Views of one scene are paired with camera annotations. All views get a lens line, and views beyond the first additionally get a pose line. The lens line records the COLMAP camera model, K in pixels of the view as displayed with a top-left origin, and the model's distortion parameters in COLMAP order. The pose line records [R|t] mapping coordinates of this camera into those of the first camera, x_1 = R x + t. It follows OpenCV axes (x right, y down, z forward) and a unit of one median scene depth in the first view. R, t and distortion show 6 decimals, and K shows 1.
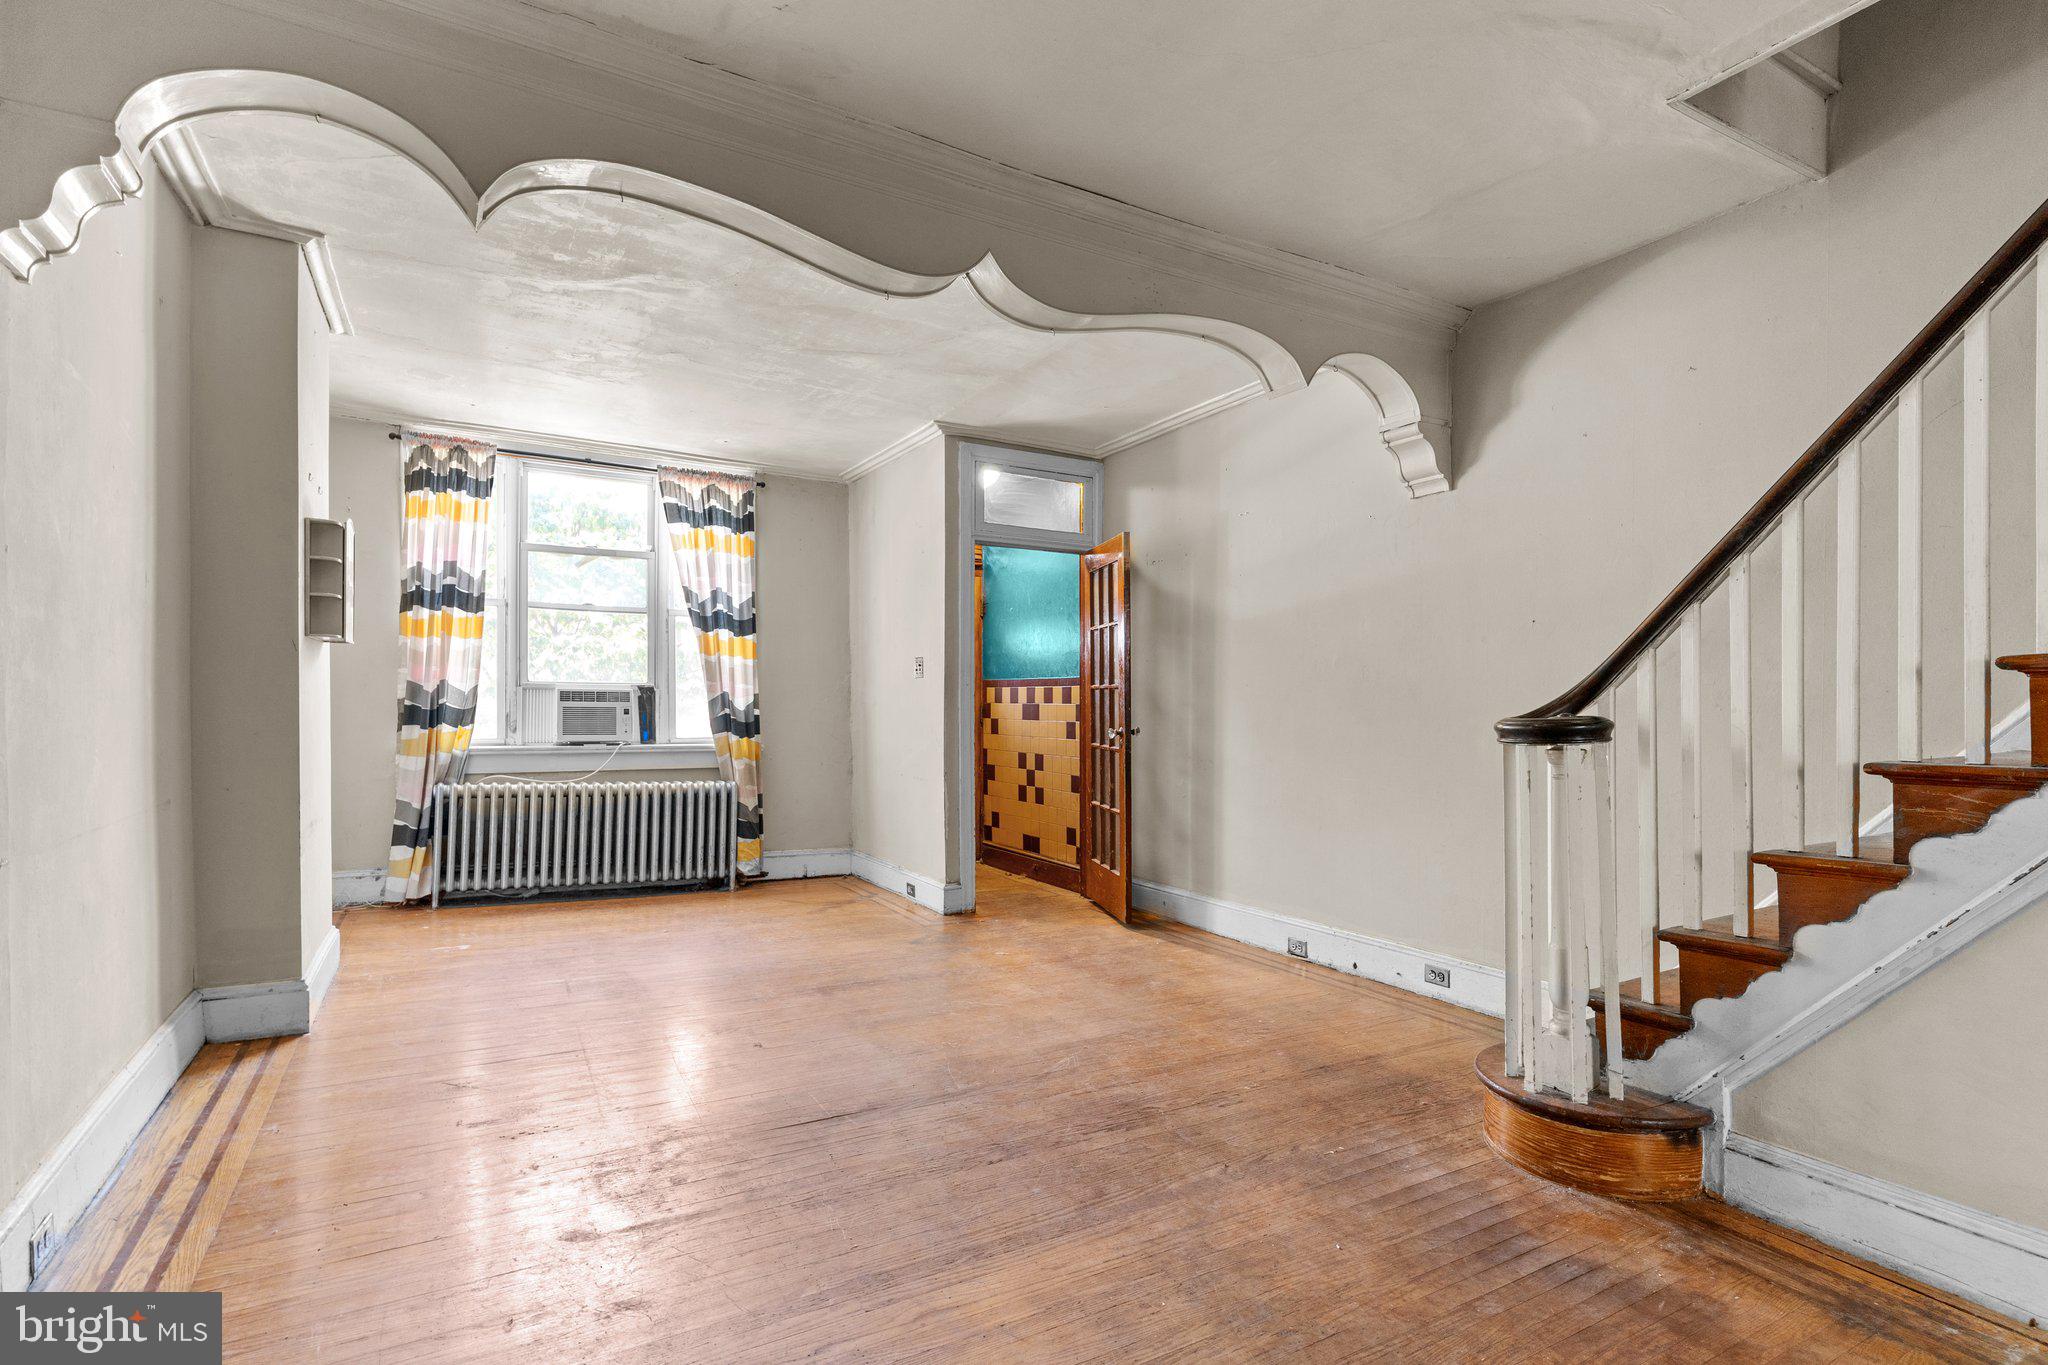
lens RADIAL K [[983.8, 0, 1010.2], [0, 983.8, 710.0], [0, 0, 1]] dist [0.004642, -0.000039]
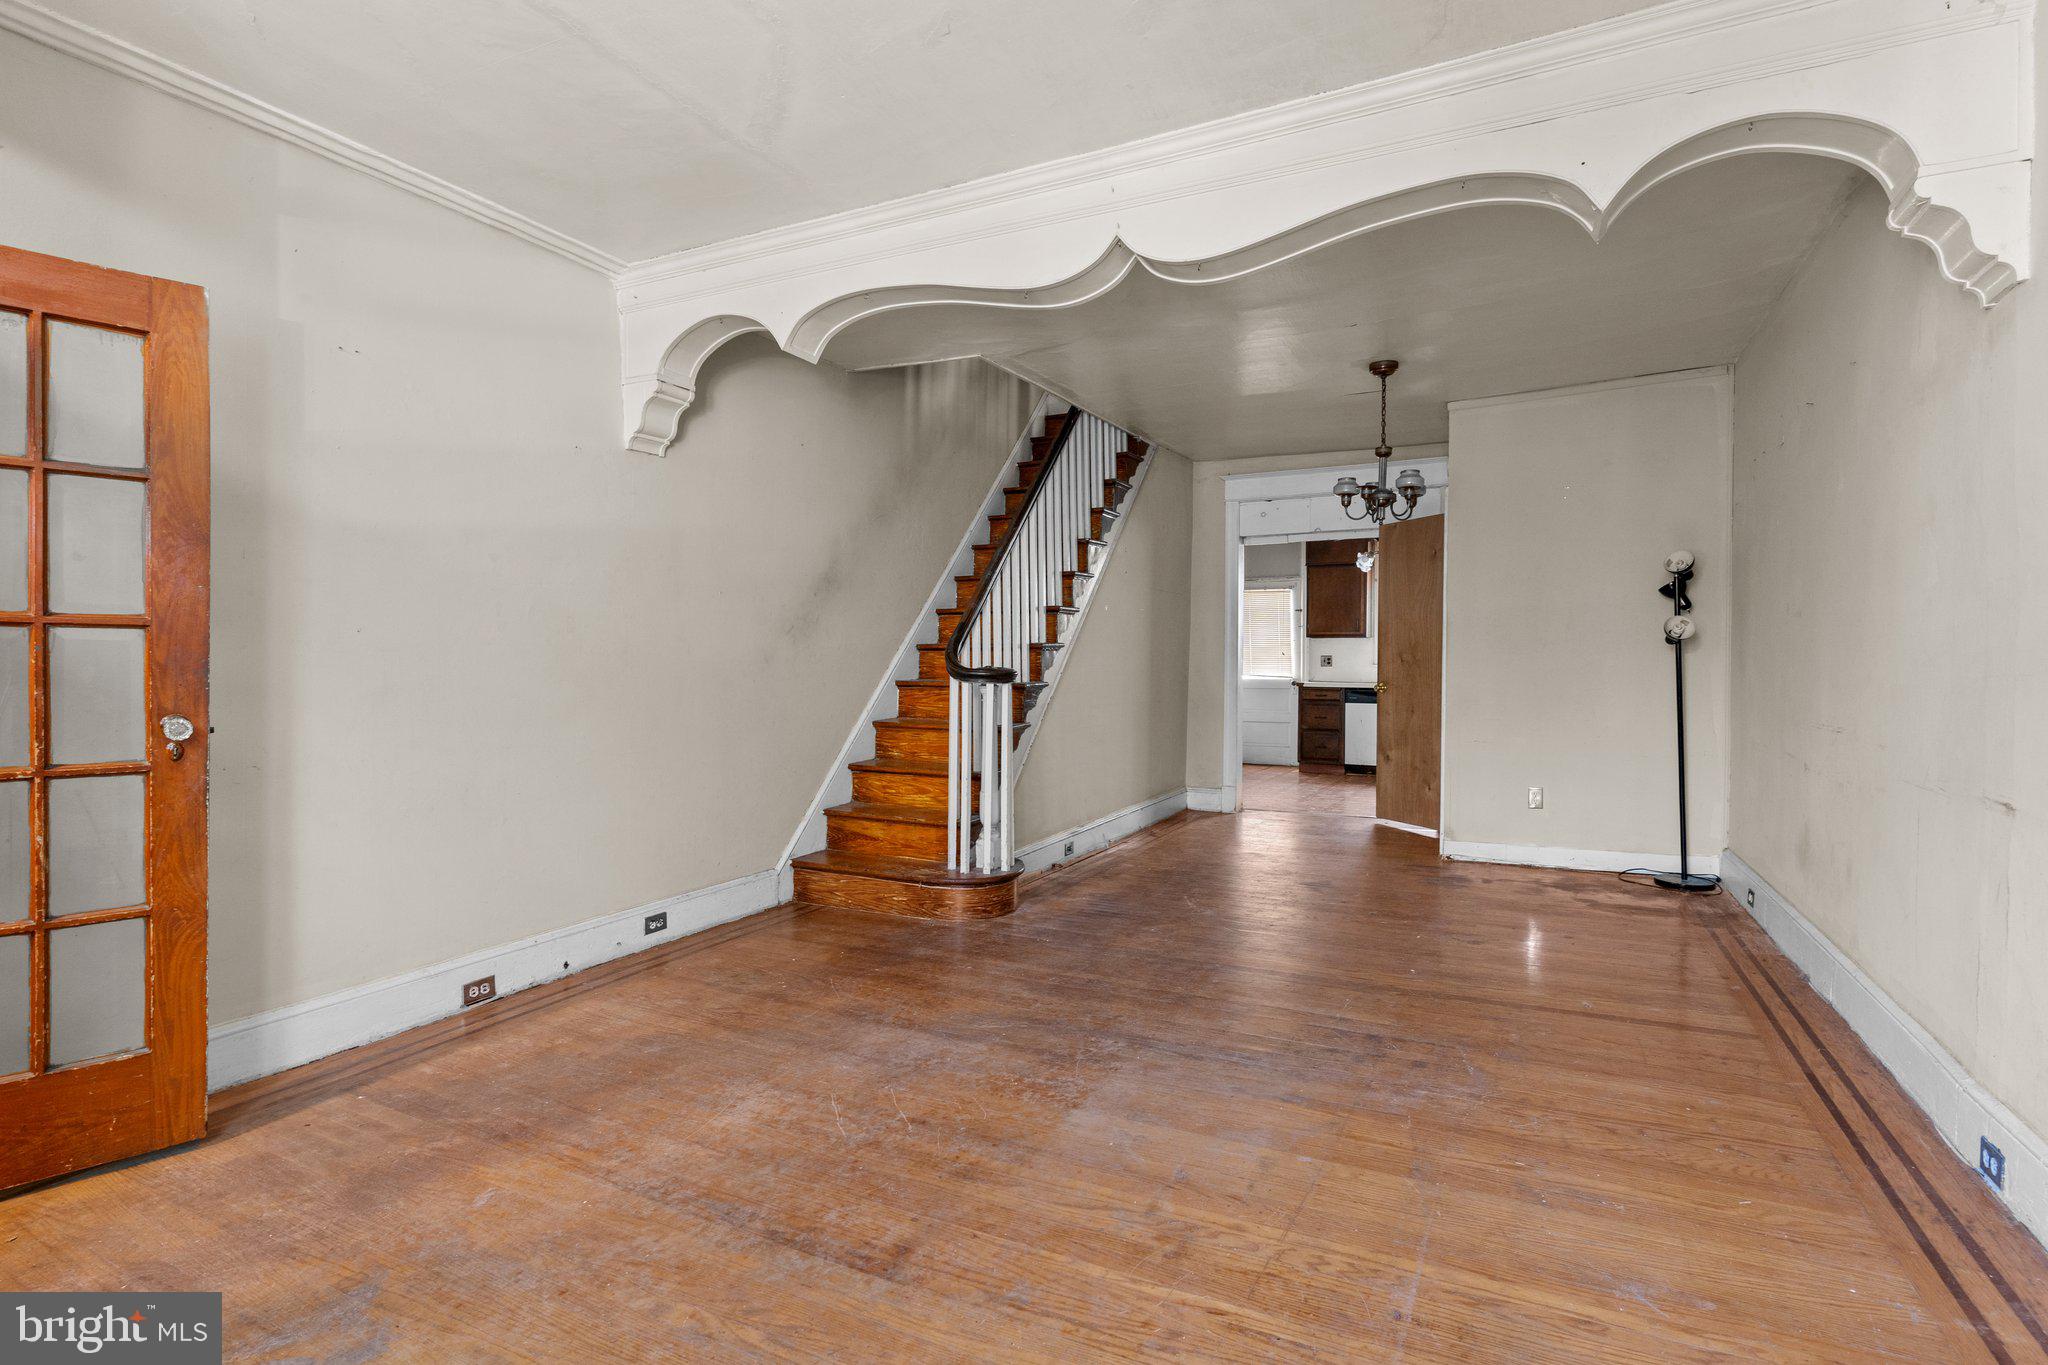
lens RADIAL K [[983.8, 0, 1045.7], [0, 983.8, 677.2], [0, 0, 1]] dist [0.004642, -0.000039]
pose [[-0.566897, -0.018764, 0.823575, -0.491675], [-0.000402, 0.999747, 0.022501, -0.008828], [-0.823789, 0.012425, -0.566761, 0.950367]]
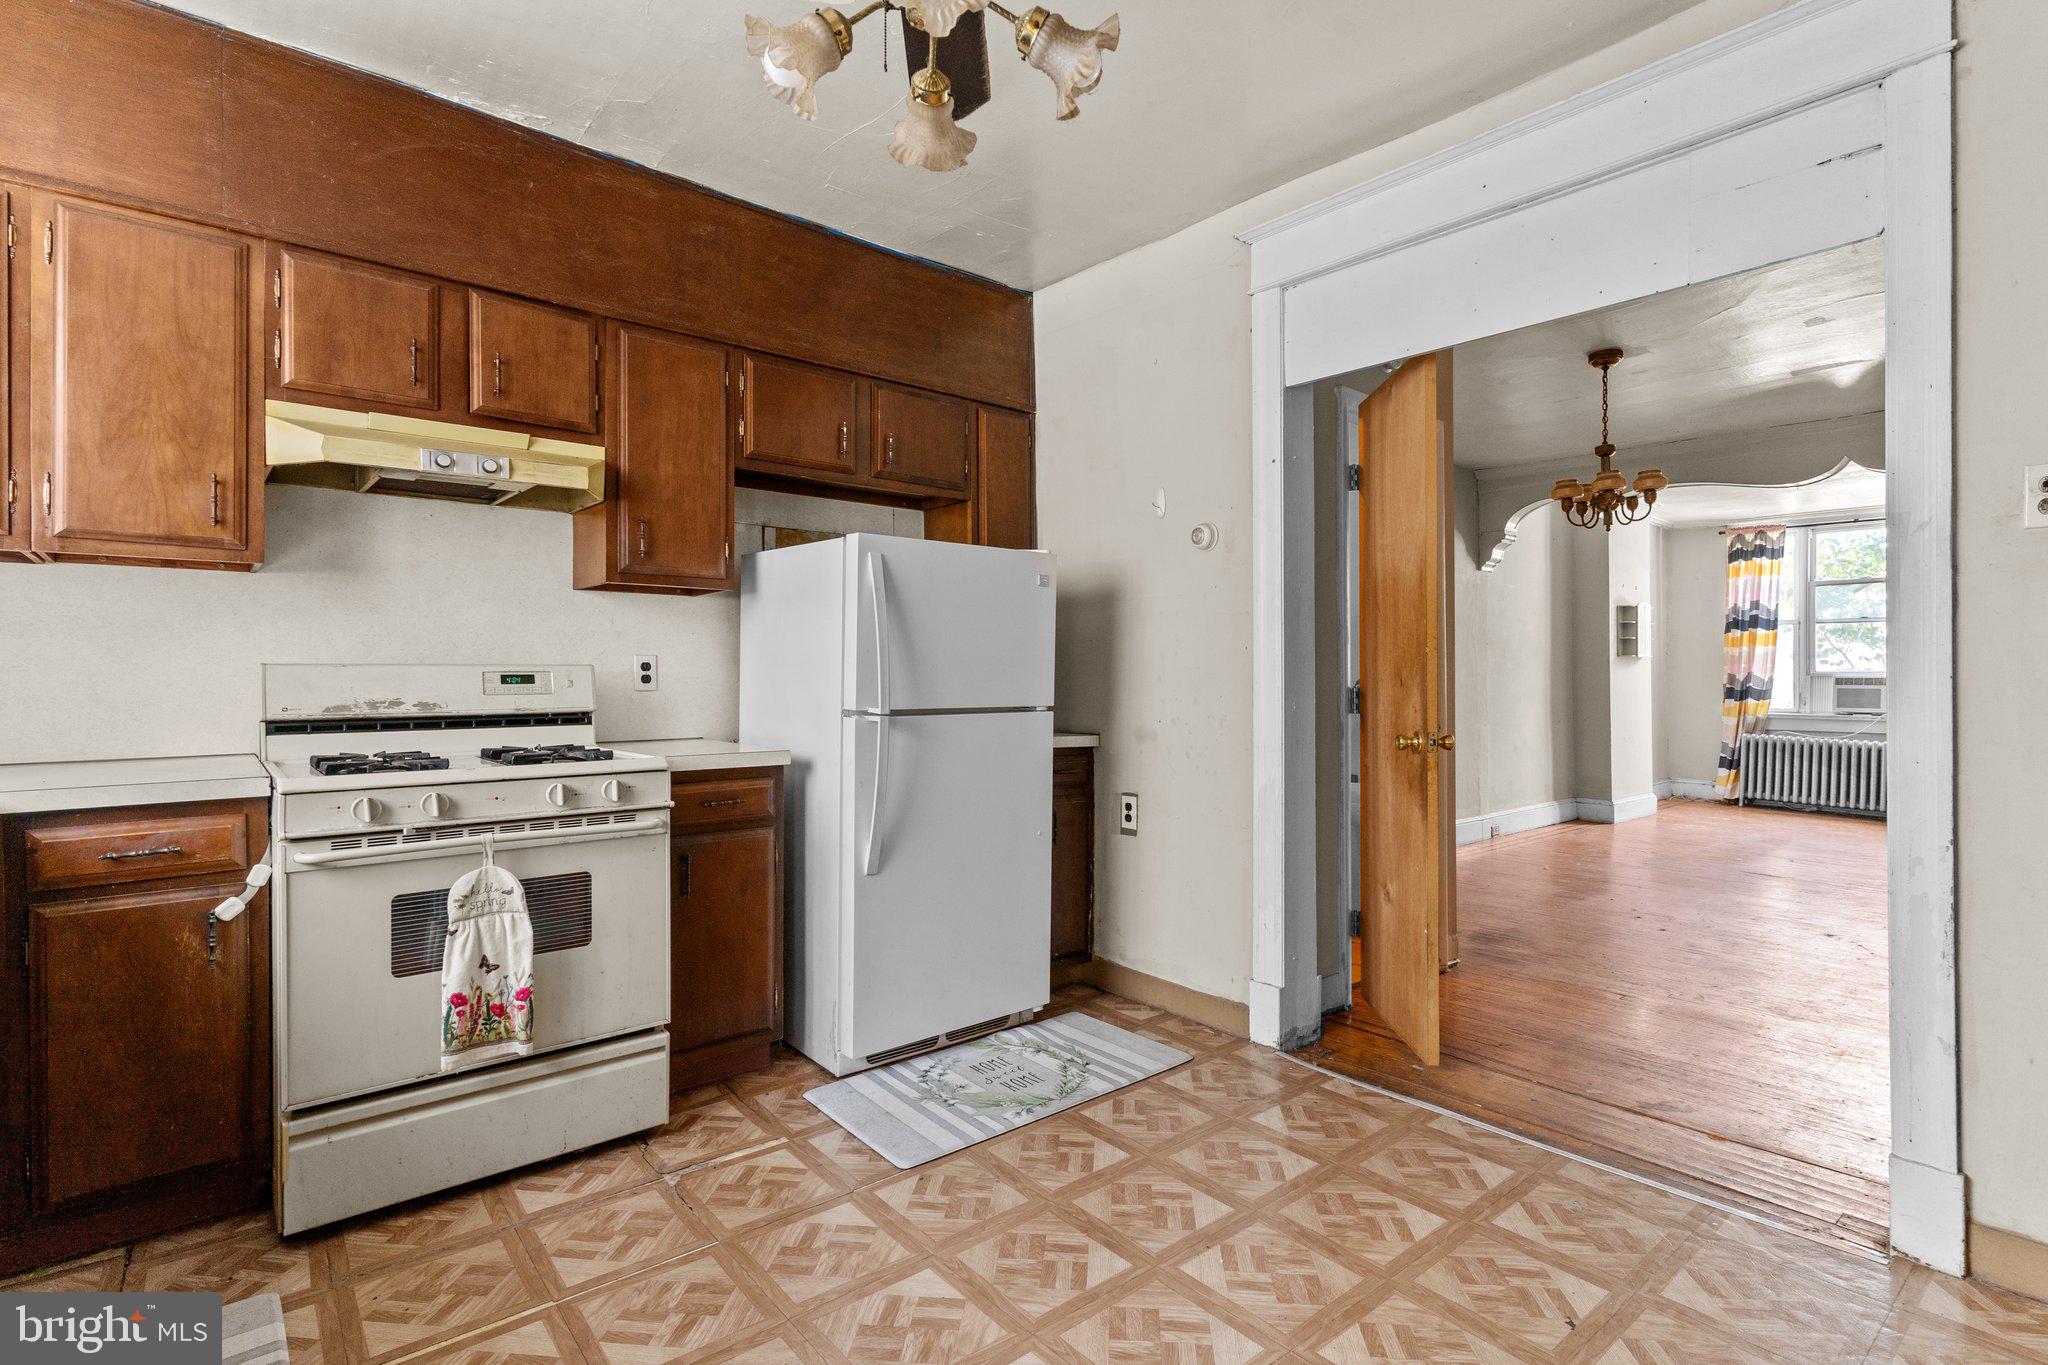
lens RADIAL K [[983.8, 0, 1027.7], [0, 983.8, 679.4], [0, 0, 1]] dist [0.004642, -0.000039]
pose [[0.180628, -0.008453, -0.983515, 0.861894], [-0.006638, 0.999930, -0.009813, 0.006415], [0.983529, 0.008301, 0.180560, -0.515771]]
